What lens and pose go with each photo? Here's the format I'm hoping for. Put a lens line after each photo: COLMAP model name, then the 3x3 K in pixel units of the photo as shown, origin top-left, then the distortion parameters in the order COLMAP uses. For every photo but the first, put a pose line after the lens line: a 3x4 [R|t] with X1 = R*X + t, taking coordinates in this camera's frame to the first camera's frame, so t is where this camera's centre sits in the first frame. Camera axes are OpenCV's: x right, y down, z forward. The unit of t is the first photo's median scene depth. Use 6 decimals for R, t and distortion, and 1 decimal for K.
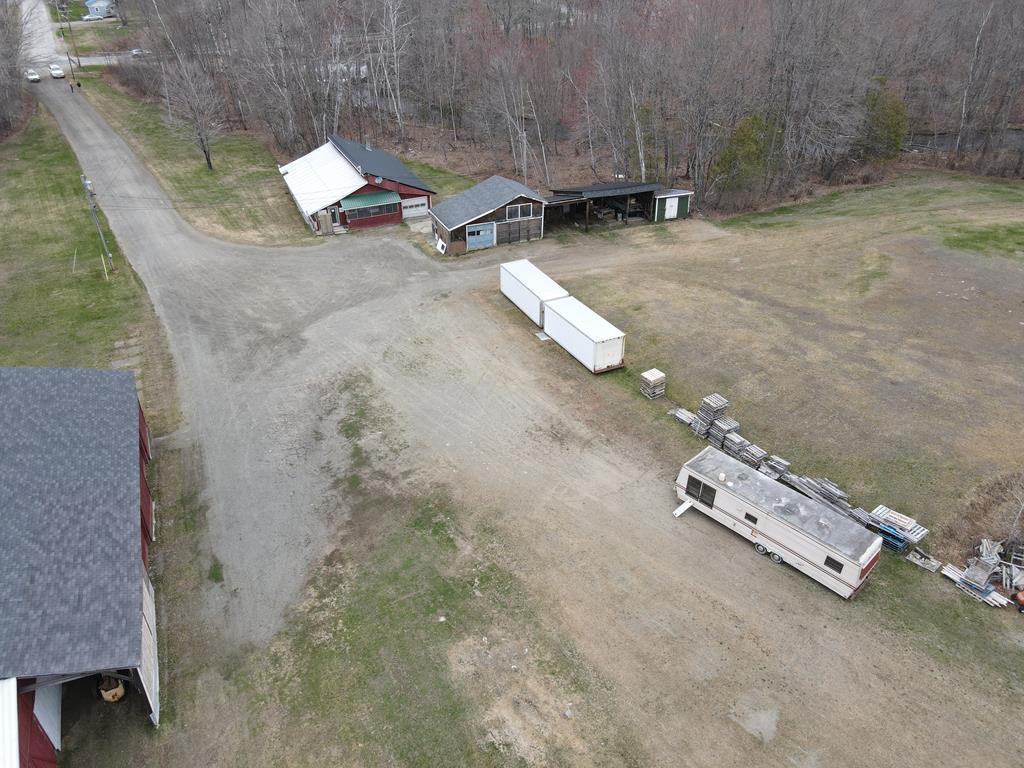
lens RADIAL K [[743.3, 0, 502.3], [0, 743.3, 380.0], [0, 0, 1]] dist [0.009468, 0.006574]
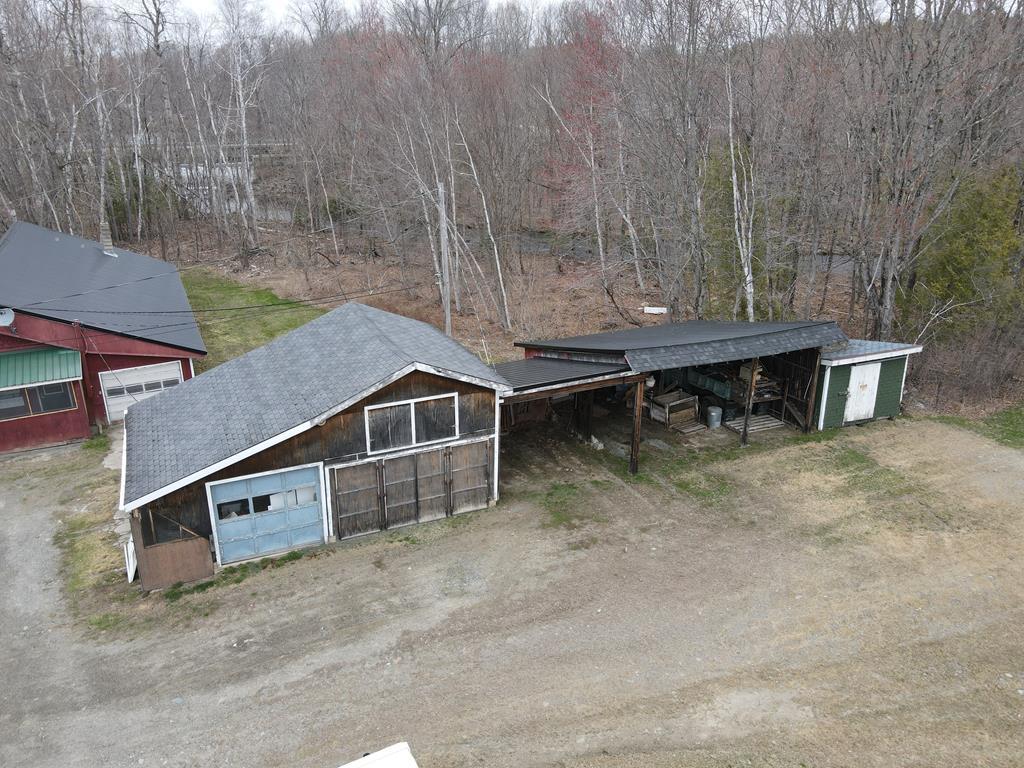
lens RADIAL K [[743.3, 0, 510.1], [0, 743.3, 389.5], [0, 0, 1]] dist [0.009468, 0.006574]
pose [[0.997765, -0.010075, 0.066054, 0.038764], [0.021244, 0.985102, -0.170656, -0.179995], [-0.063351, 0.171678, 0.983114, 0.680023]]
